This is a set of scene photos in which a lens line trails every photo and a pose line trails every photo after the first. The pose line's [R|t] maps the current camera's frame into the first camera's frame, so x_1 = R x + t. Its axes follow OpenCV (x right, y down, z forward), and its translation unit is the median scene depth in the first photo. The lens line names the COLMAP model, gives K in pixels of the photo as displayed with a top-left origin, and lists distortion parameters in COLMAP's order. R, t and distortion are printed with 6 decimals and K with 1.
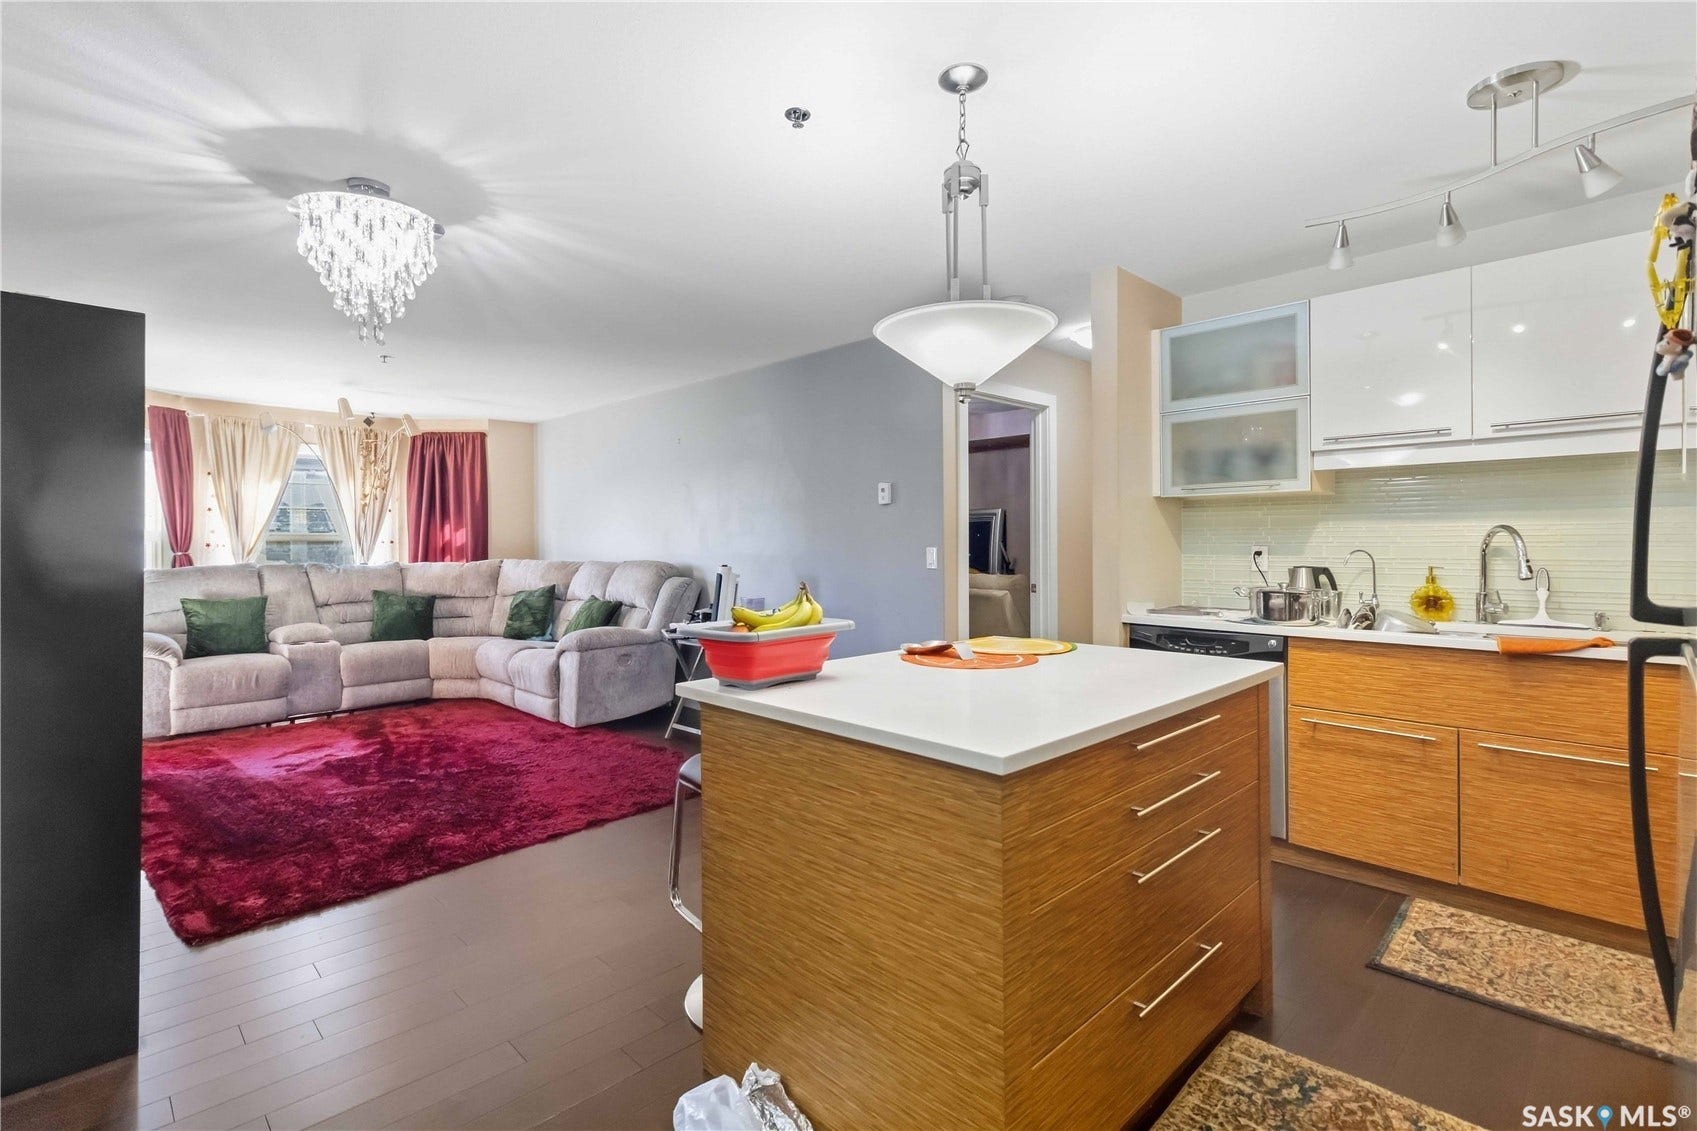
lens RADIAL K [[796.0, 0, 846.1], [0, 796.0, 532.2], [0, 0, 1]] dist [-0.000585, -0.000724]
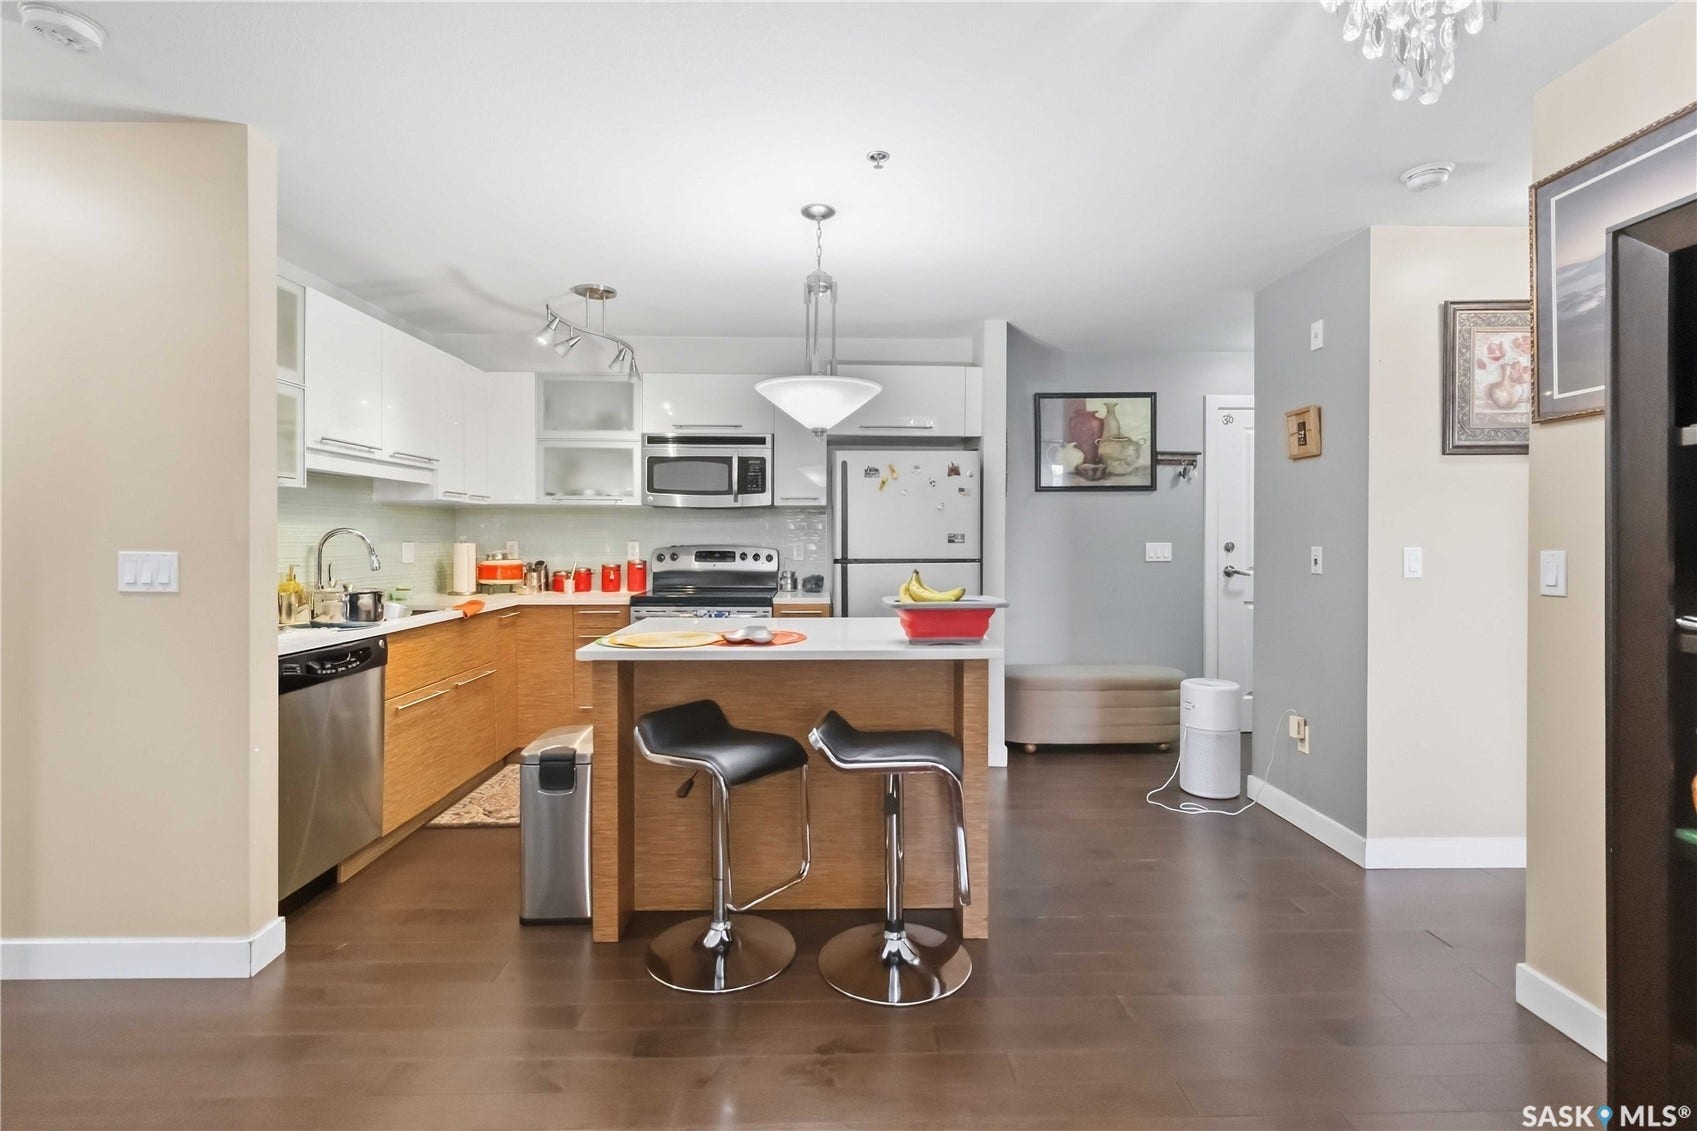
lens RADIAL K [[796.0, 0, 846.1], [0, 796.0, 532.2], [0, 0, 1]] dist [-0.000585, -0.000724]
pose [[-0.725978, 0.009991, 0.687645, -0.529010], [-0.004361, 0.999807, -0.019131, 0.015941], [-0.687704, -0.016887, -0.725795, 1.223696]]
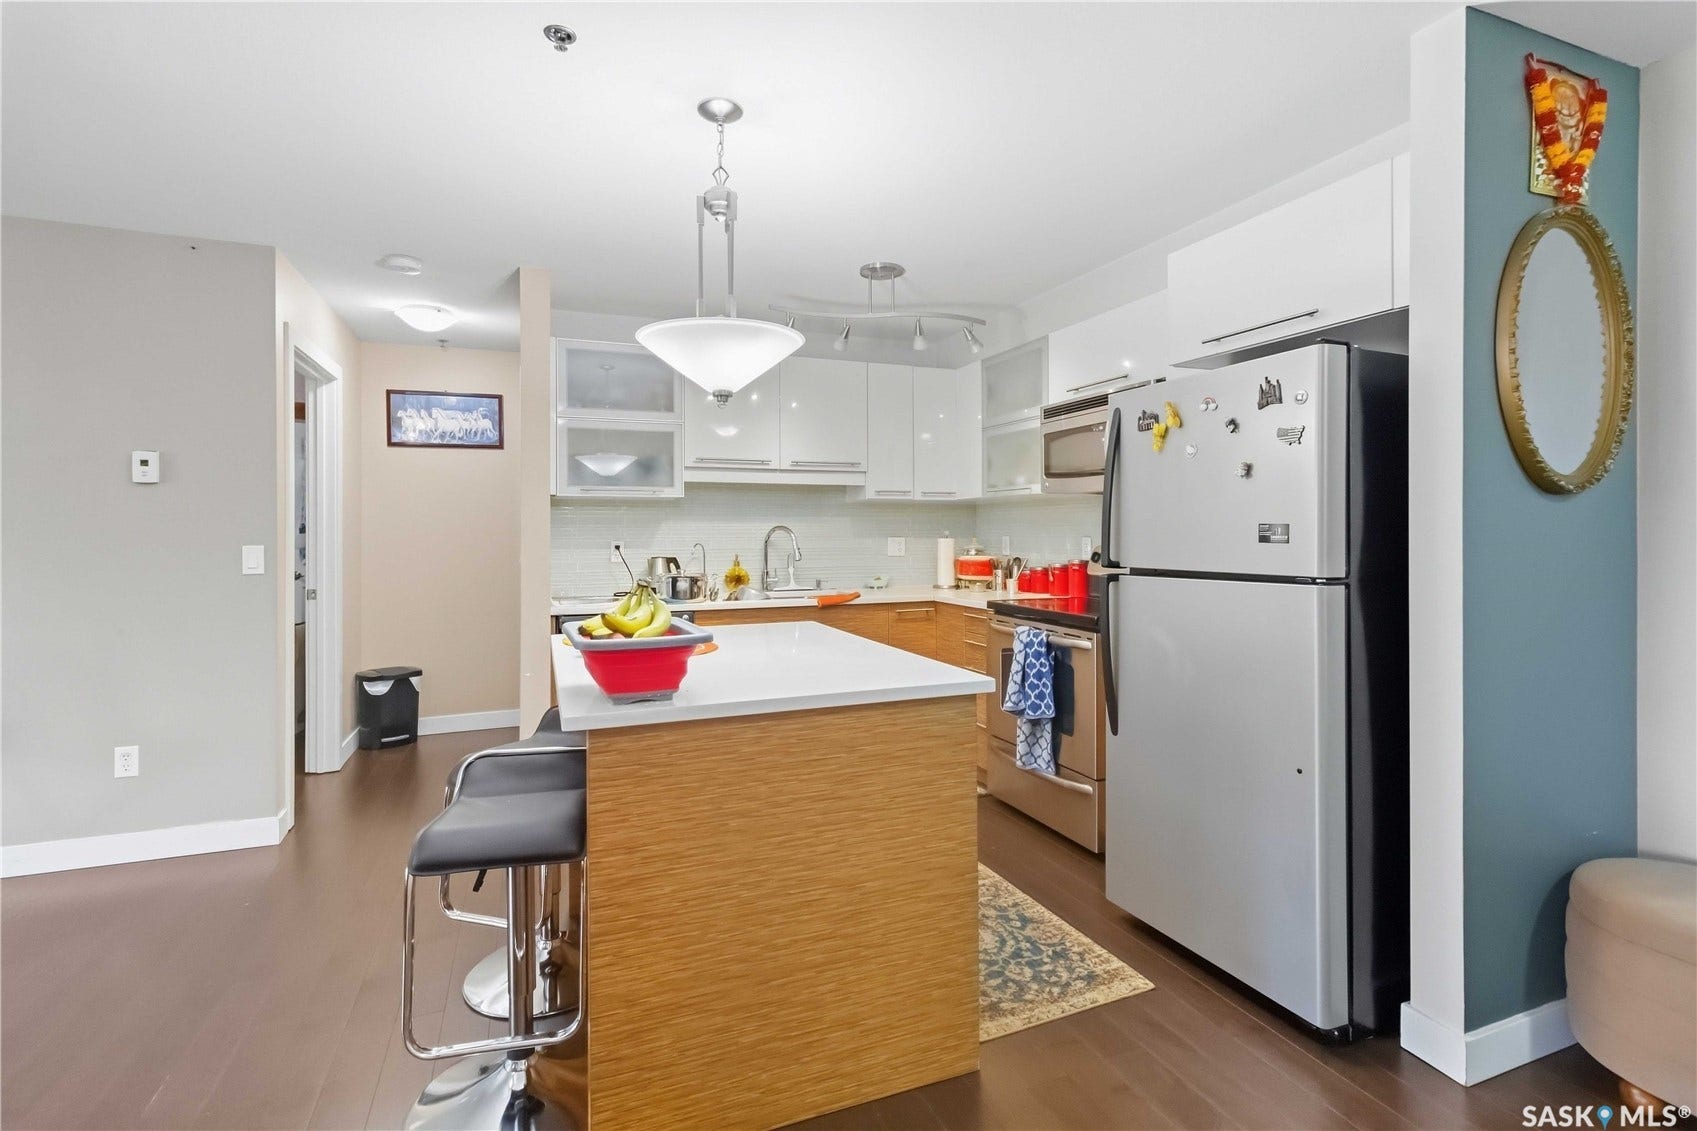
lens RADIAL K [[797.2, 0, 848.3], [0, 797.2, 528.0], [0, 0, 1]] dist [0.014659, -0.000251]
pose [[0.386992, 0.009449, 0.922035, -0.486388], [-0.007966, 0.999944, -0.006904, 0.003933], [-0.922049, -0.004673, 0.387046, 0.255254]]
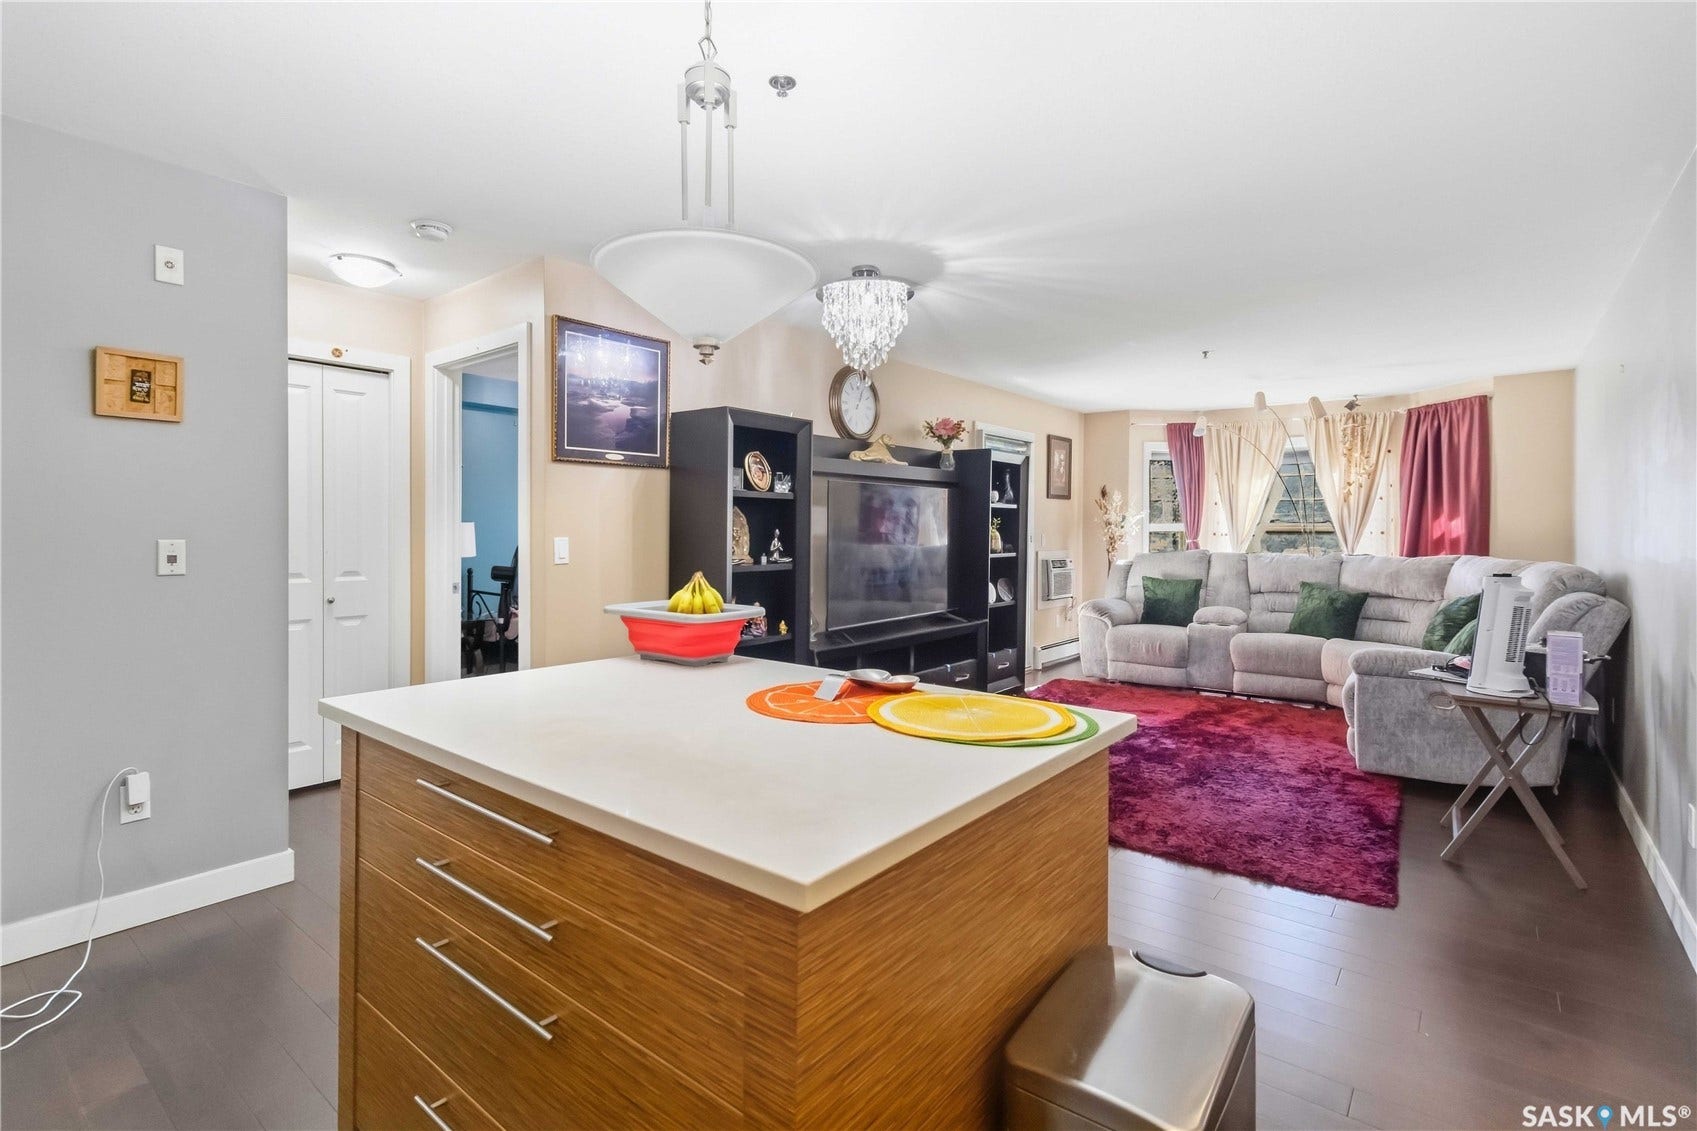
lens RADIAL K [[796.0, 0, 846.1], [0, 796.0, 532.2], [0, 0, 1]] dist [-0.000585, -0.000724]
pose [[0.122097, 0.008691, -0.992480, 0.595790], [0.004734, 0.999945, 0.009338, 0.000739], [0.992507, -0.005838, 0.122049, 0.638207]]
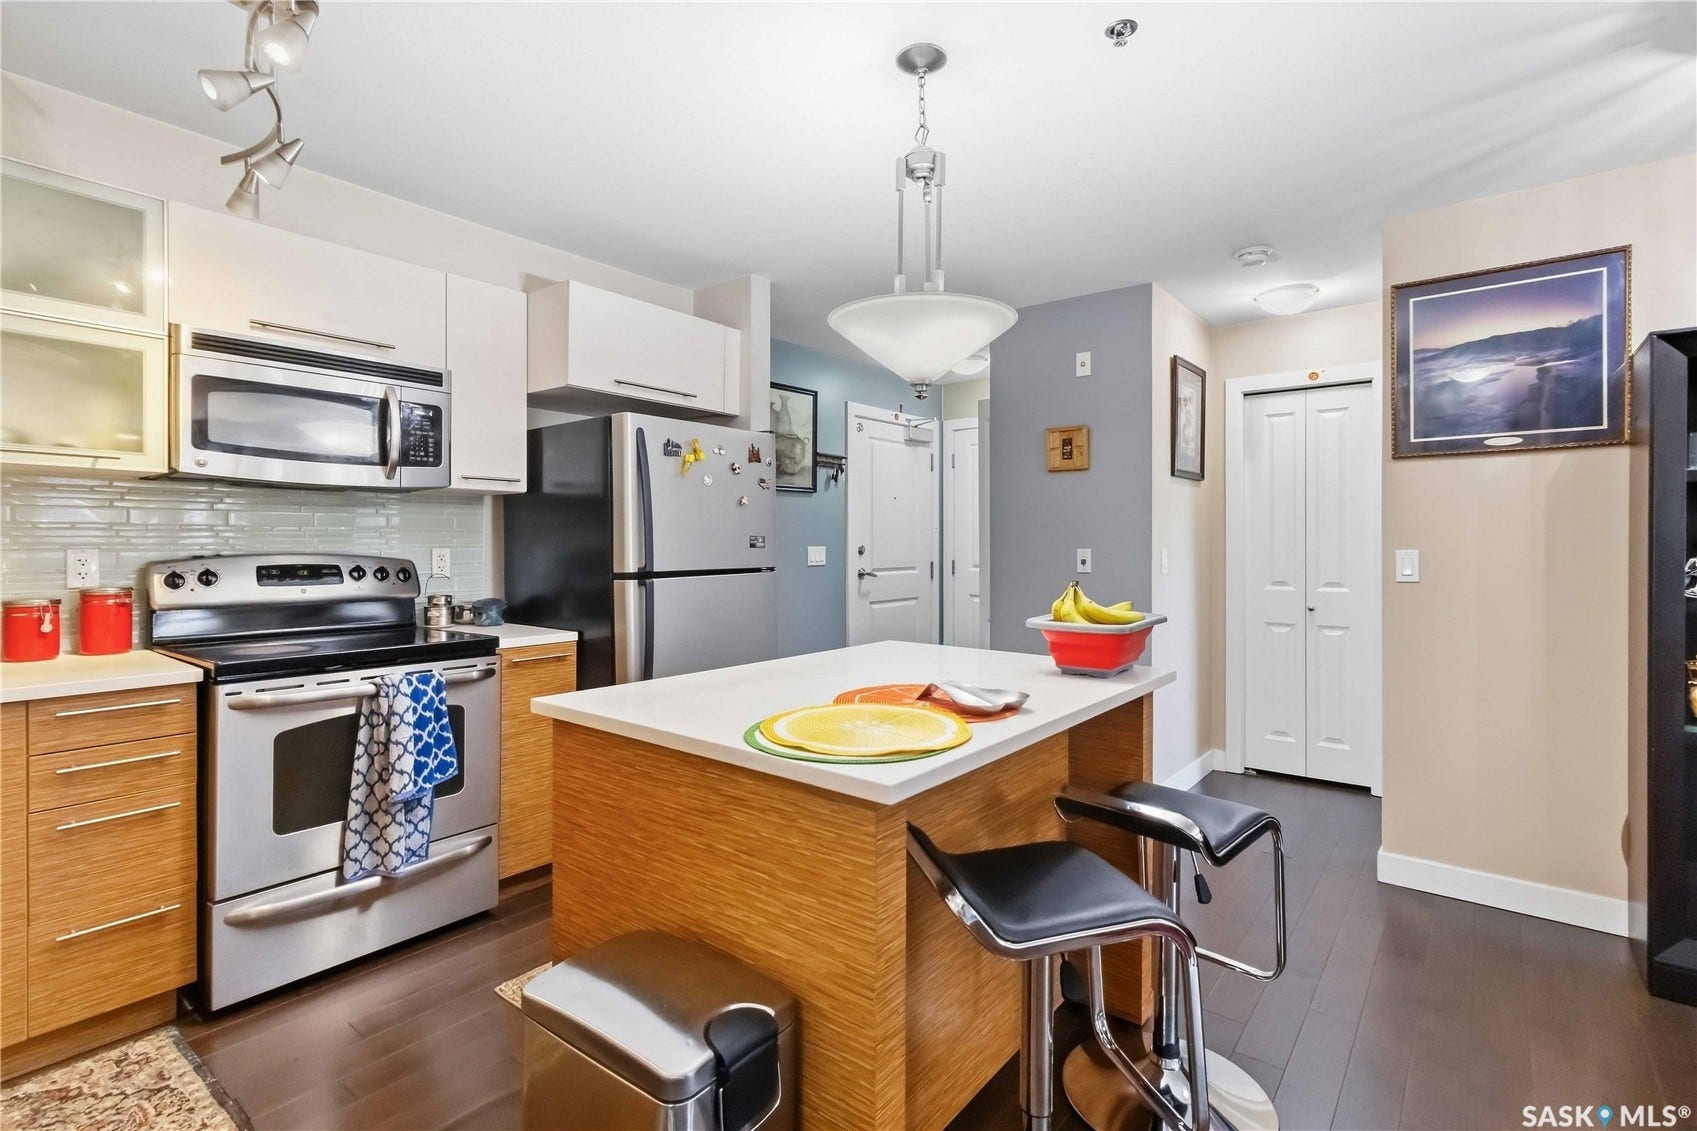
lens RADIAL K [[803.1, 0, 845.2], [0, 803.1, 541.3], [0, 0, 1]] dist [0.002445, 0.000541]
pose [[-0.993140, 0.005048, -0.116821, 0.217874], [0.006505, 0.999906, -0.012091, 0.013042], [0.116749, -0.012768, -0.993079, 1.198453]]
